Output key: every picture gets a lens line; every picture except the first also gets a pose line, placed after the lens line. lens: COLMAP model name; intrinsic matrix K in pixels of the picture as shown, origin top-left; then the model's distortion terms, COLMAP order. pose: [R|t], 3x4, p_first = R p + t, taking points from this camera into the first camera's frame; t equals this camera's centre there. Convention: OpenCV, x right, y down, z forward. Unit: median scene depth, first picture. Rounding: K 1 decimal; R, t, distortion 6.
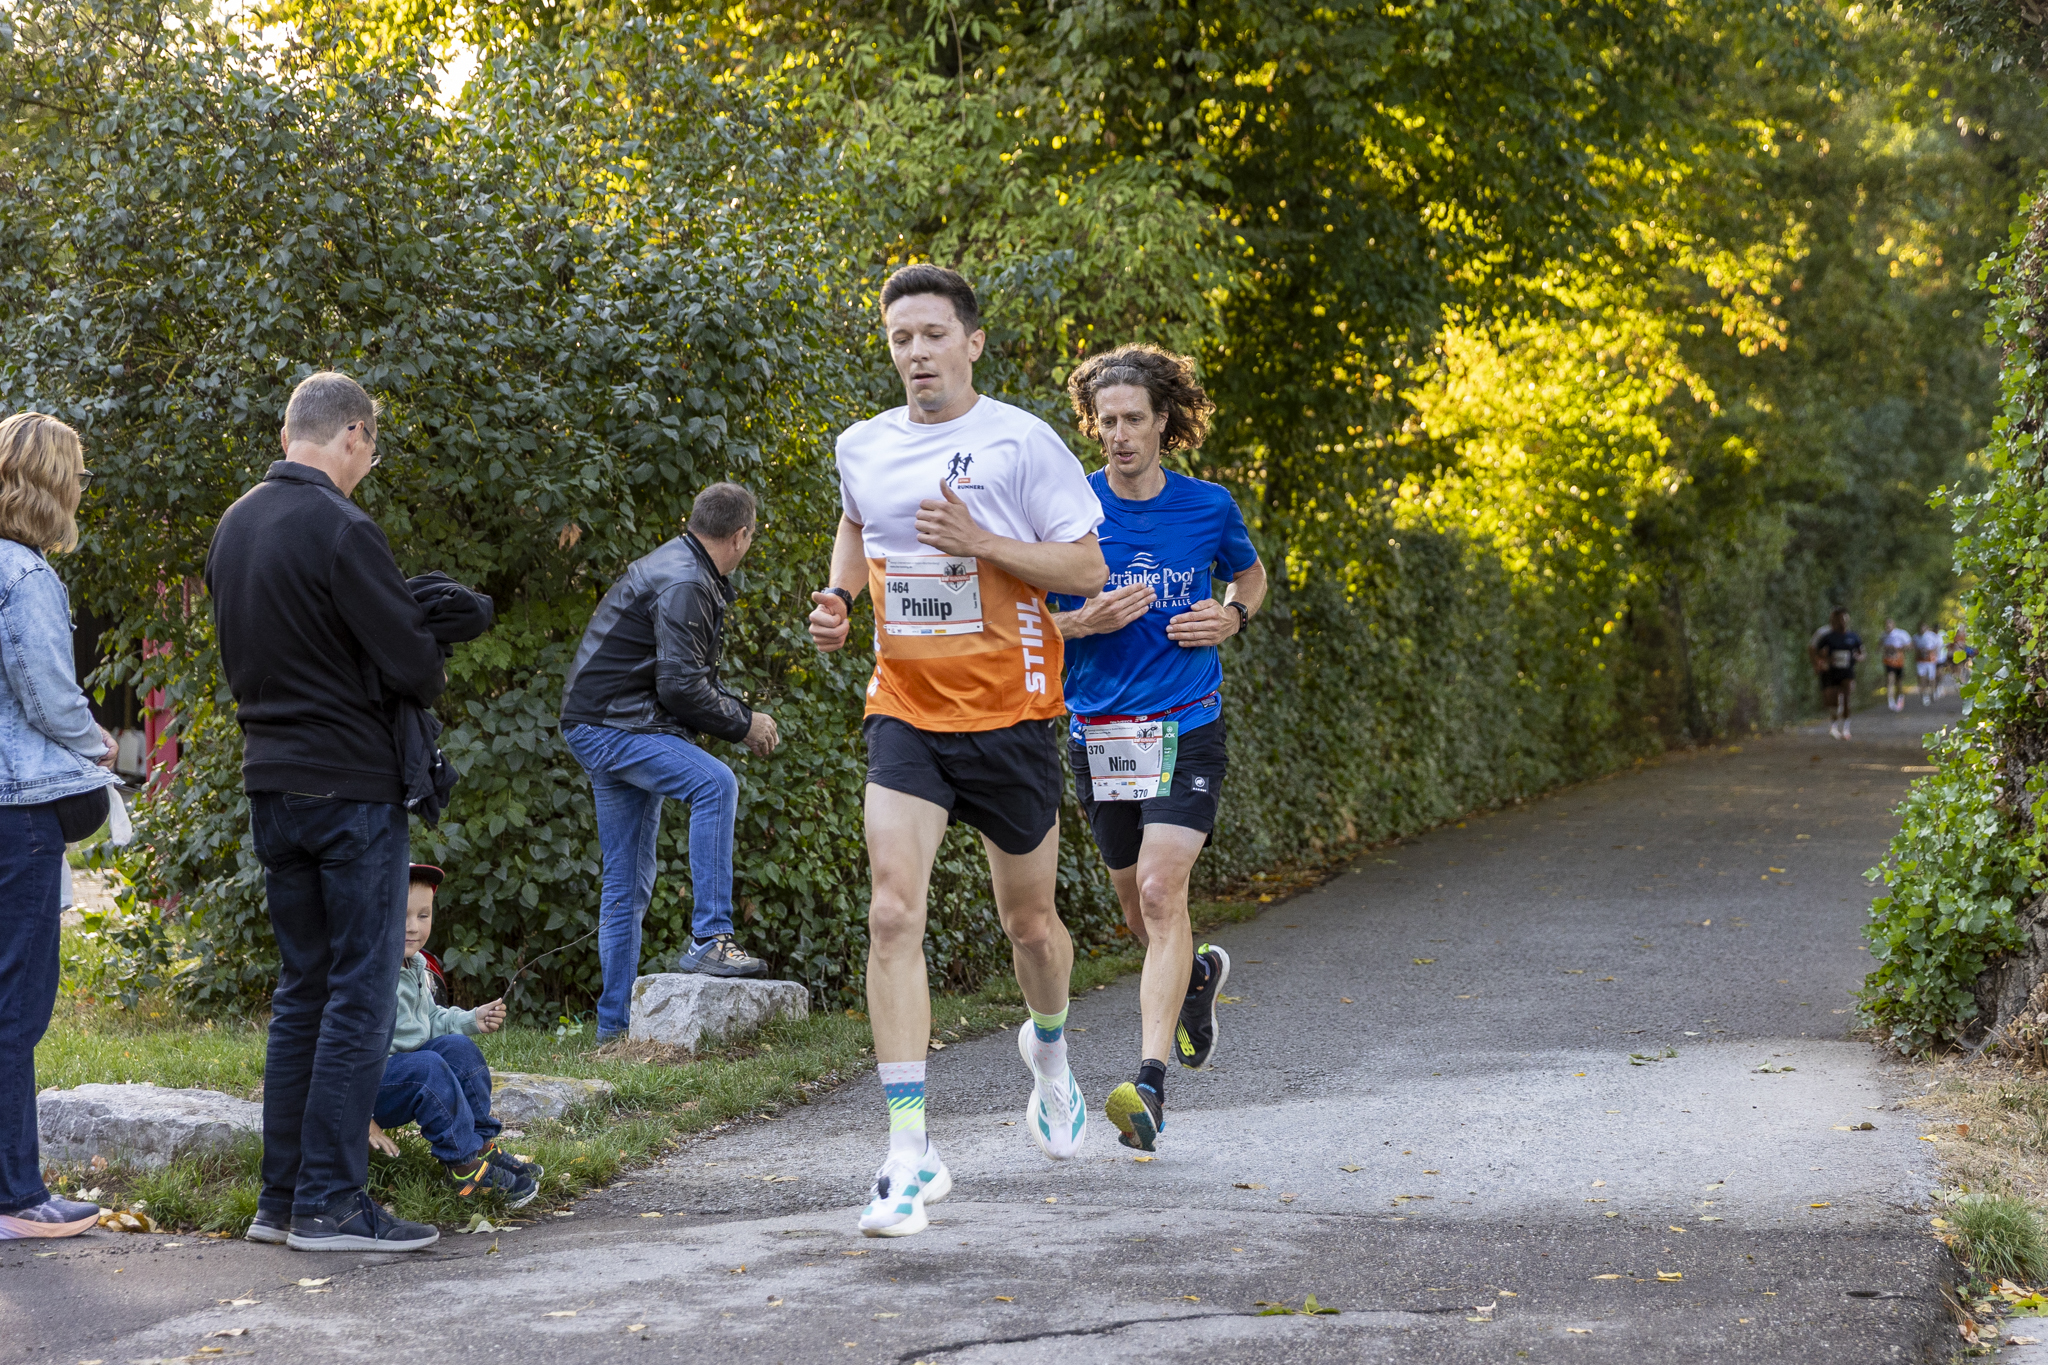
lens RADIAL K [[4614.5, 0, 1209.2], [0, 4614.5, 598.5], [0, 0, 1]] dist [0.004527, 0.000000]
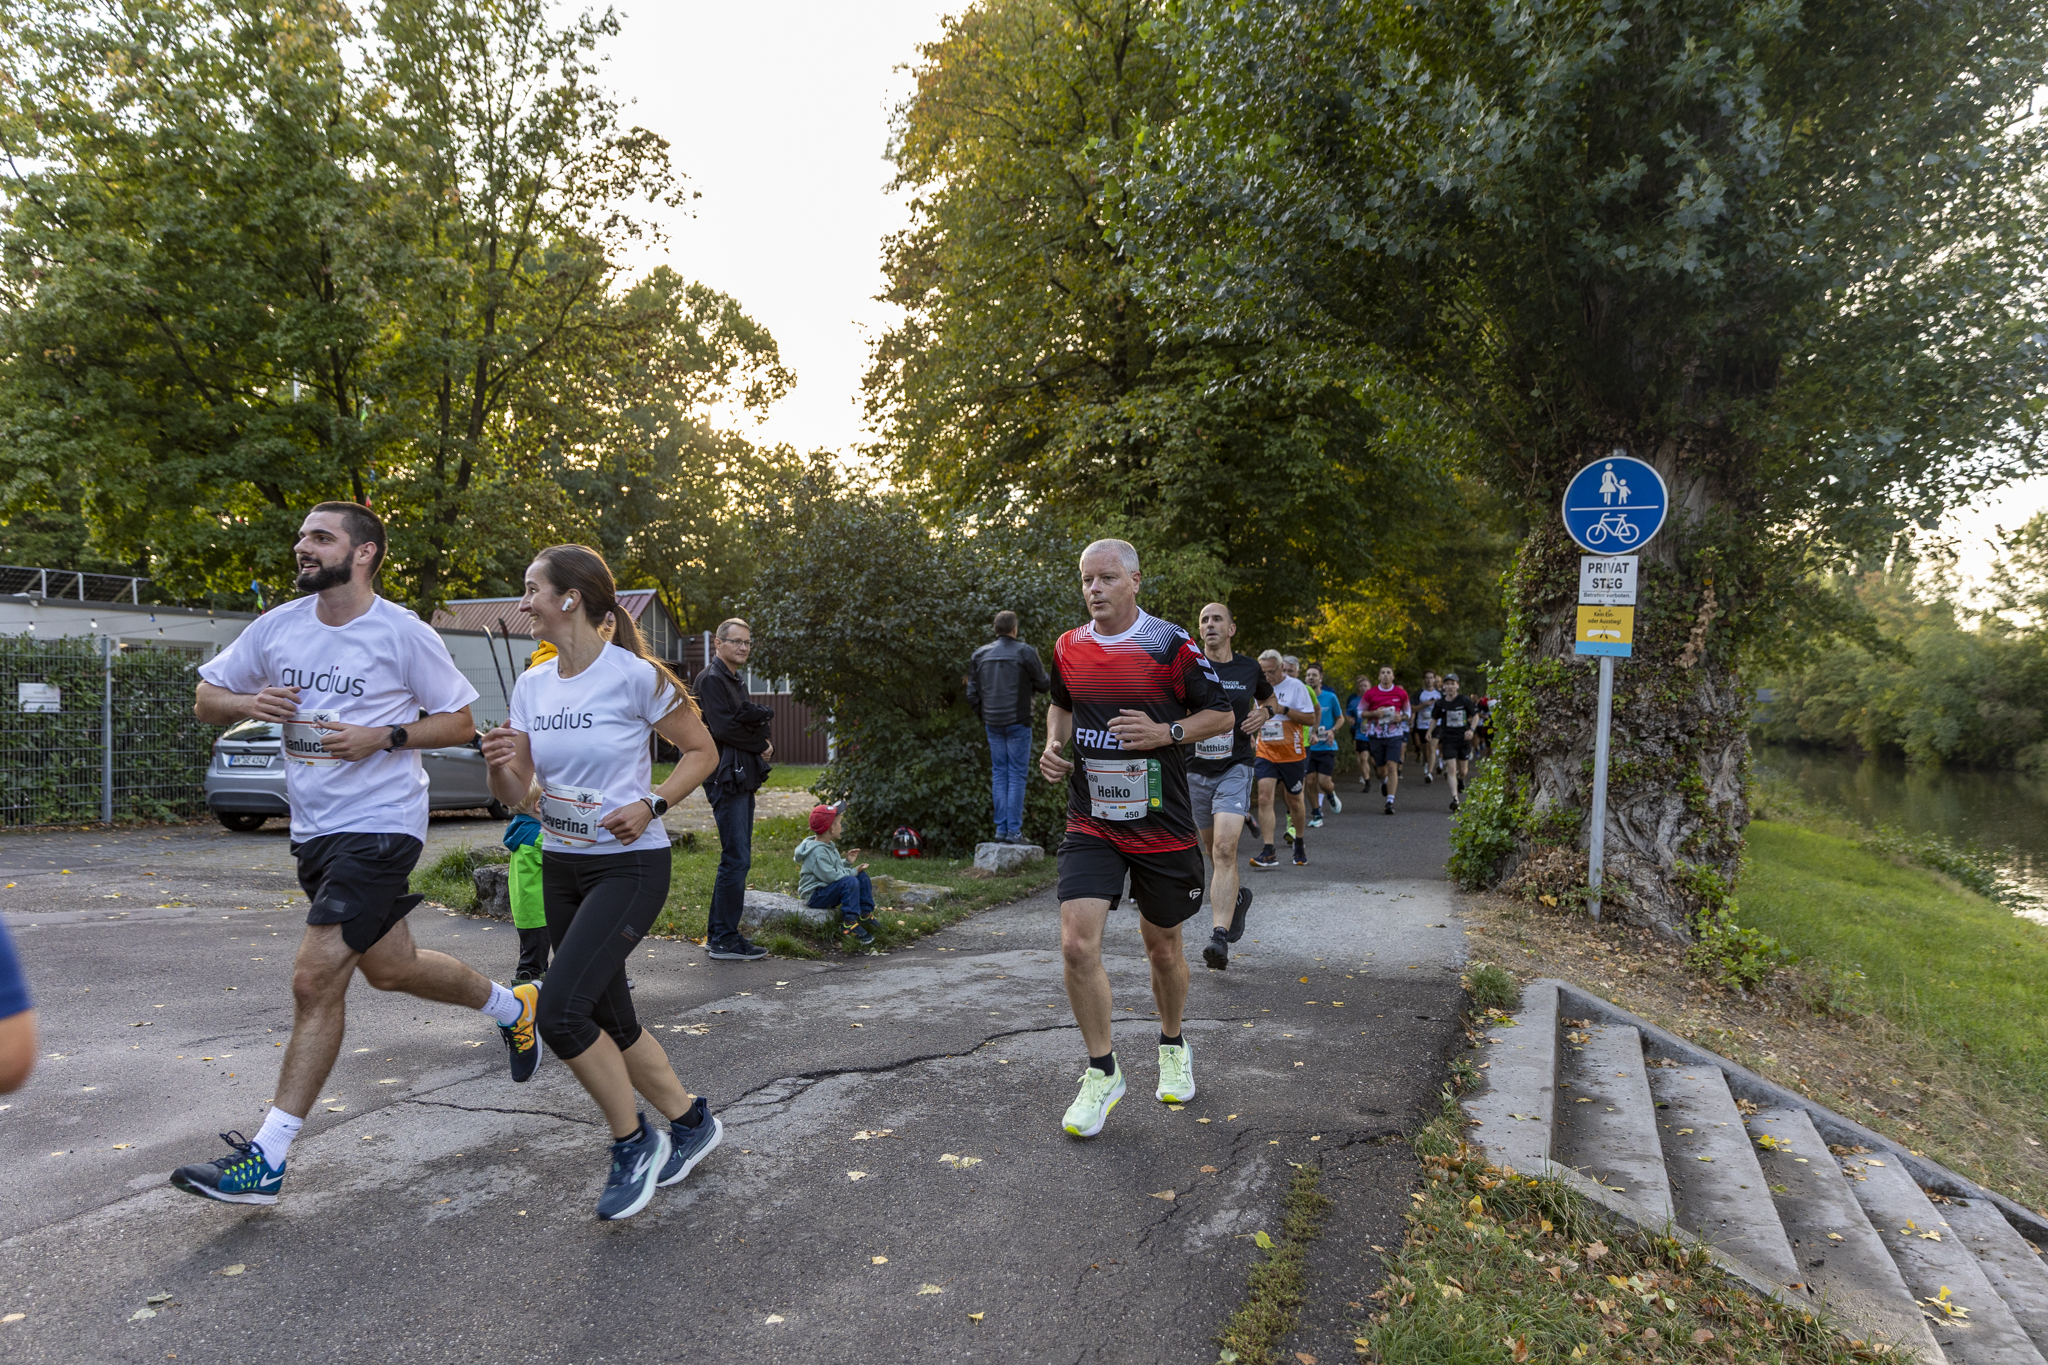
lens RADIAL K [[1417.4, 0, 1006.1], [0, 1417.4, 698.6], [0, 0, 1]] dist [0.005948, 0.001154]
pose [[0.981414, 0.006414, -0.191795, 0.048769], [-0.005330, 0.999967, 0.006166, -0.008328], [0.191828, -0.005029, 0.981416, 0.177518]]
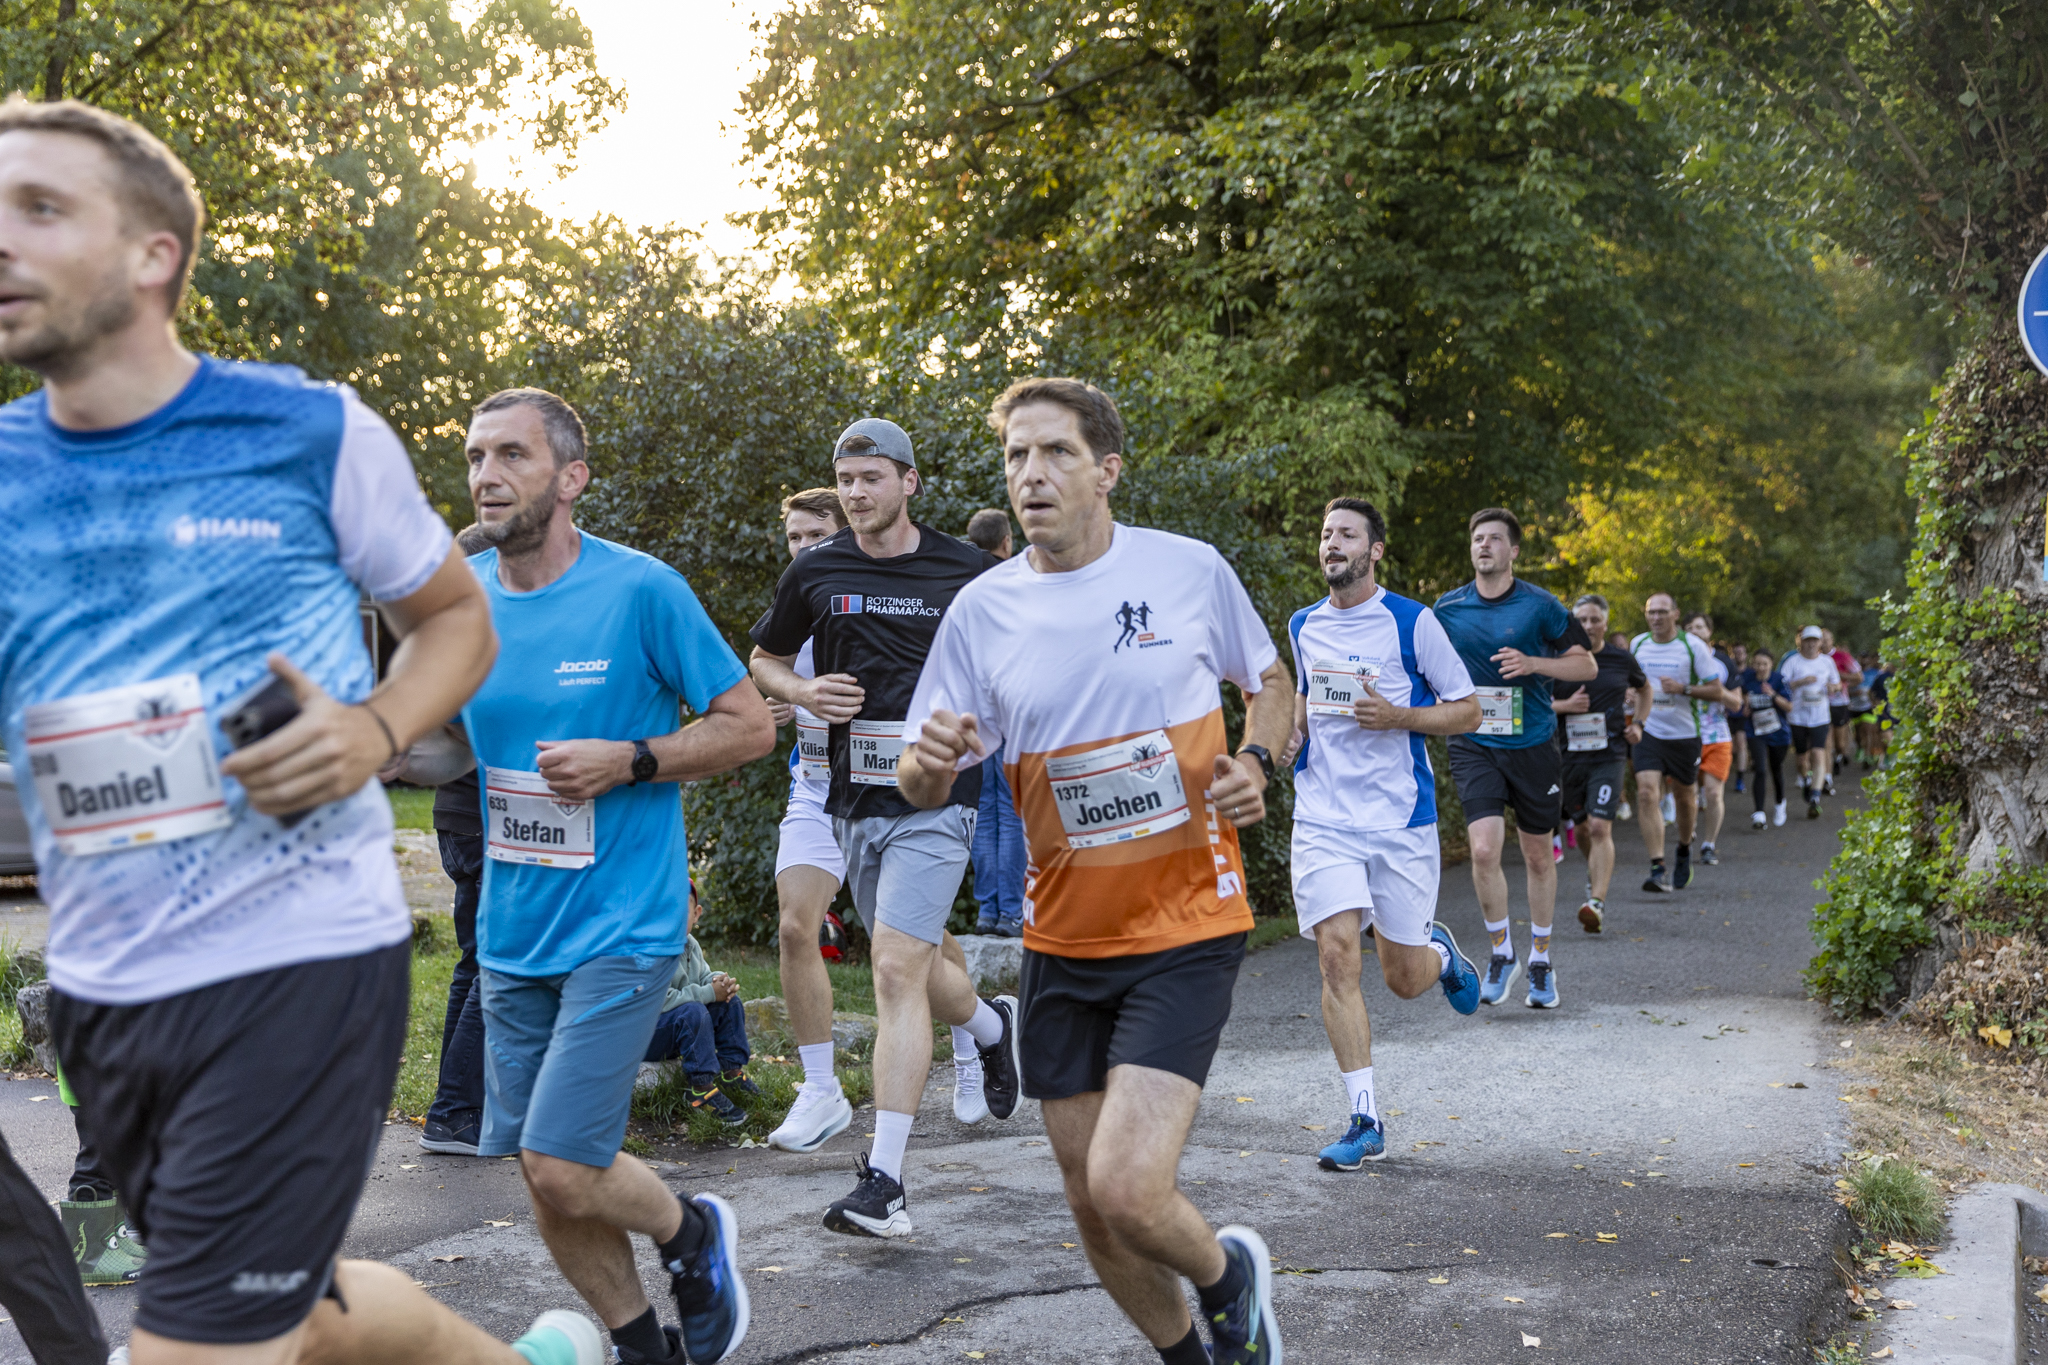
lens RADIAL K [[2526.7, 0, 1001.8], [0, 2526.7, 679.1], [0, 0, 1]] dist [0.000890, 0.000000]
pose [[0.980466, 0.000880, -0.196686, 0.050067], [0.001113, 0.999949, 0.010018, -0.008316], [0.196685, -0.010042, 0.980415, 0.201243]]
